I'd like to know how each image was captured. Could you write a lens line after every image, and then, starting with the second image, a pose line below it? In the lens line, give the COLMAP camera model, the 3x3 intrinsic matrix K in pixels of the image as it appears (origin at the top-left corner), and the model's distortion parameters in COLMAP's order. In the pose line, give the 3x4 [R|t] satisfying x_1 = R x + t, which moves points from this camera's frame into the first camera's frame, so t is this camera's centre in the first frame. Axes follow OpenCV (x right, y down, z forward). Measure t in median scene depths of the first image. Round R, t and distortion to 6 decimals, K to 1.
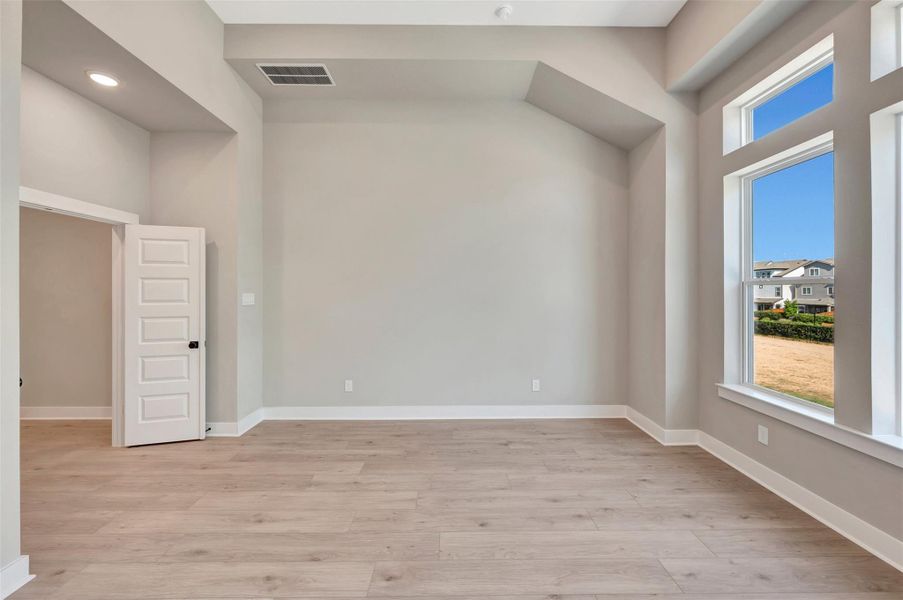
lens RADIAL K [[357.6, 0, 453.0], [0, 357.6, 292.9], [0, 0, 1]] dist [0.001361, 0.000116]
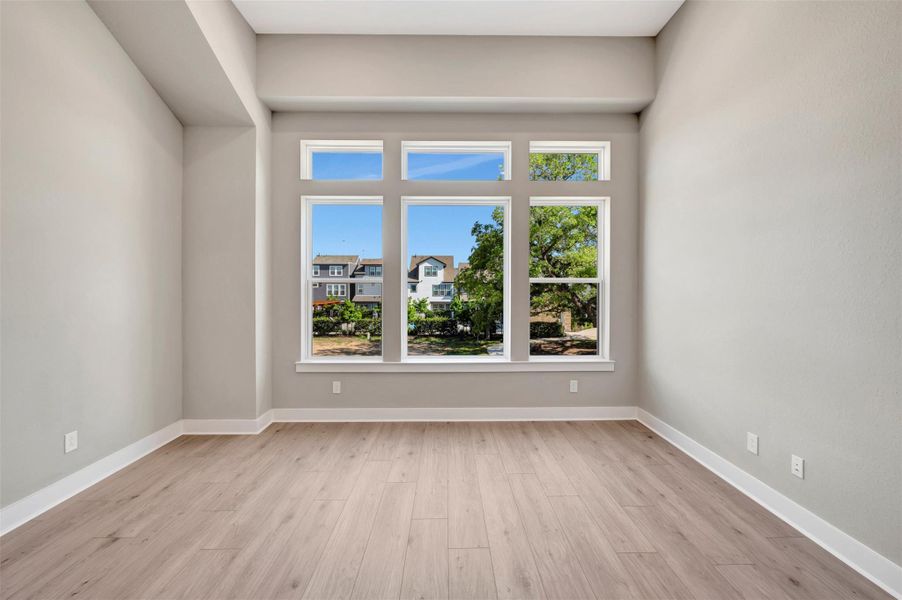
lens RADIAL K [[357.2, 0, 454.7], [0, 357.2, 292.1], [0, 0, 1]] dist [0.001361, 0.000116]
pose [[-0.008732, -0.008652, 0.999924, -0.548911], [0.001326, 0.999962, 0.008664, 0.003173], [-0.999961, 0.001402, -0.008720, 0.521911]]
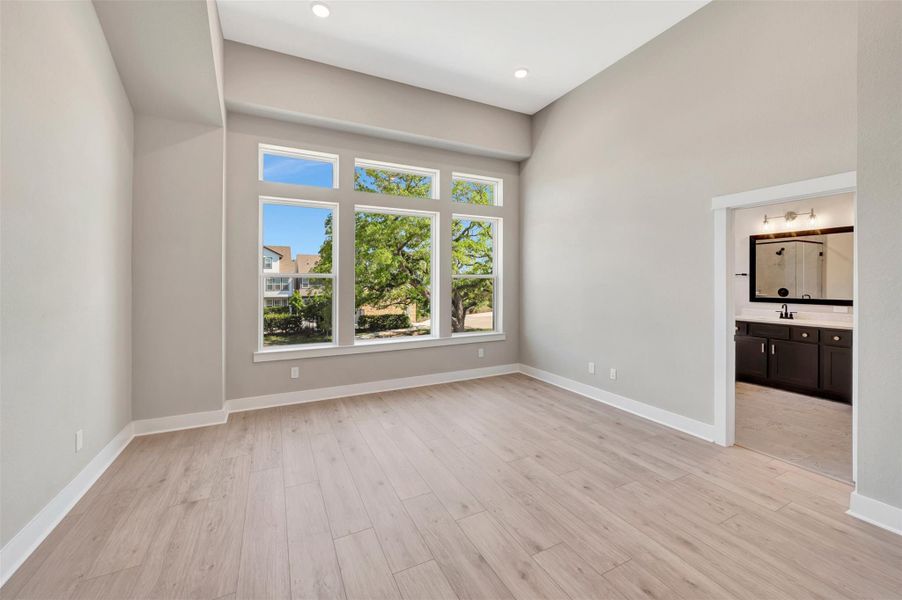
lens RADIAL K [[357.2, 0, 457.3], [0, 357.2, 284.3], [0, 0, 1]] dist [0.001361, 0.000116]
pose [[-0.442003, -0.003507, 0.897007, -0.838284], [0.004234, 0.999973, 0.005996, 0.000166], [-0.897004, 0.006448, -0.441976, 1.019564]]
